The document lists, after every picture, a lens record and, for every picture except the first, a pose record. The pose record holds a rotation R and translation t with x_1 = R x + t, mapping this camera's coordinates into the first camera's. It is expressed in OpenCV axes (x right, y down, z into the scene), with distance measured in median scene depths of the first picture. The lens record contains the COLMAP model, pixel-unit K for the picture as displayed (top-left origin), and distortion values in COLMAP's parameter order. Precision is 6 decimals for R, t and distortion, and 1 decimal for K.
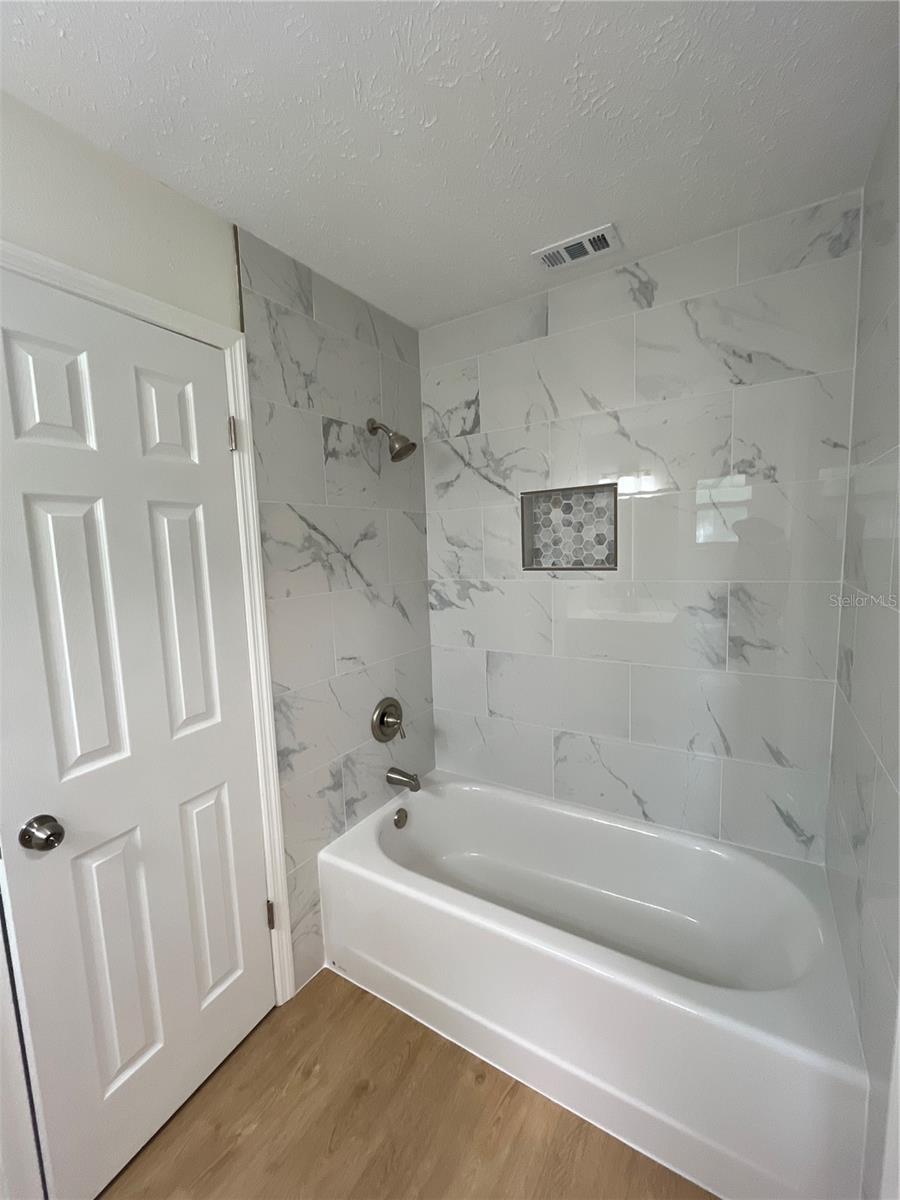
lens RADIAL K [[479.0, 0, 450.0], [0, 479.0, 600.0], [0, 0, 1]] dist [-0.009133, -0.004787]
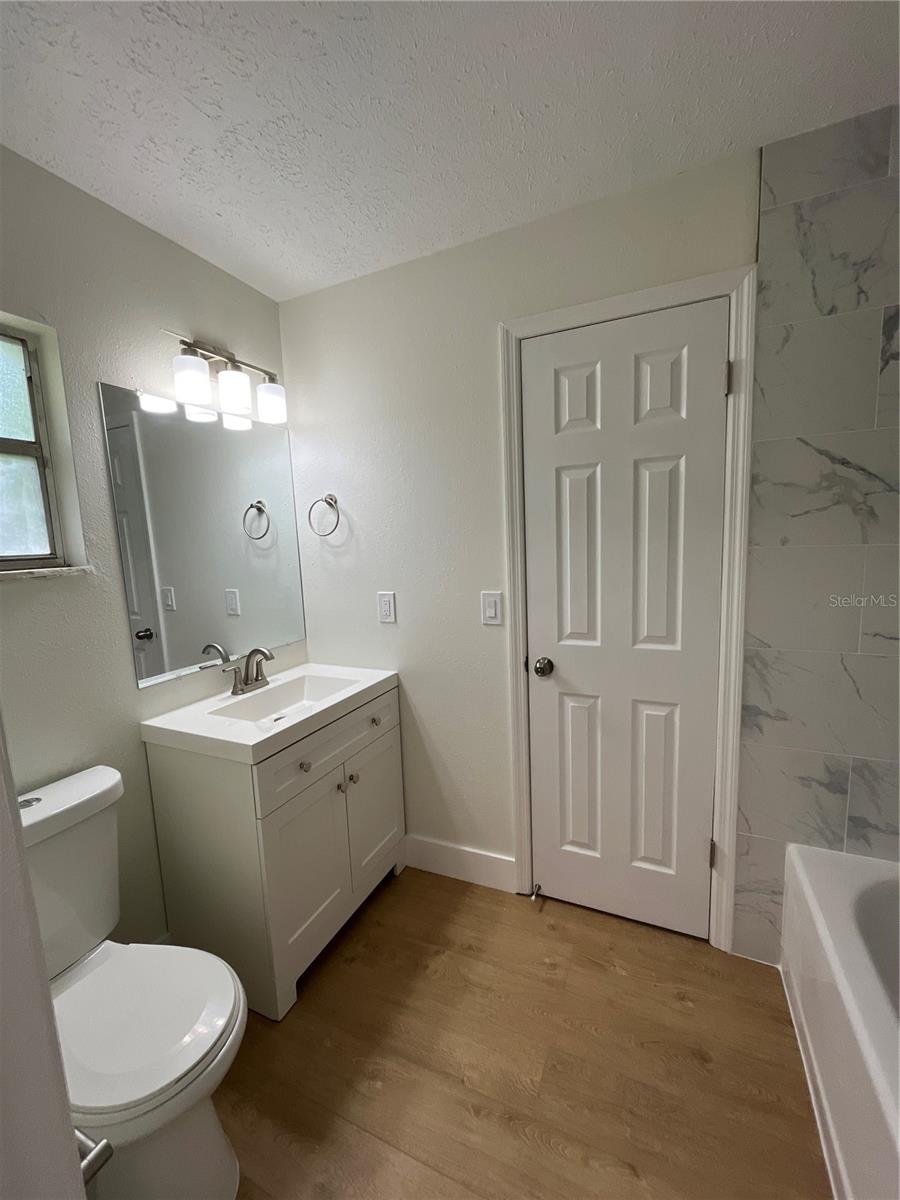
lens RADIAL K [[479.0, 0, 450.0], [0, 479.0, 600.0], [0, 0, 1]] dist [-0.009133, -0.004787]
pose [[0.106140, 0.160893, -0.981248, 0.501681], [-0.072072, 0.985472, 0.153789, 0.002518], [0.991736, 0.054397, 0.116194, 0.294110]]
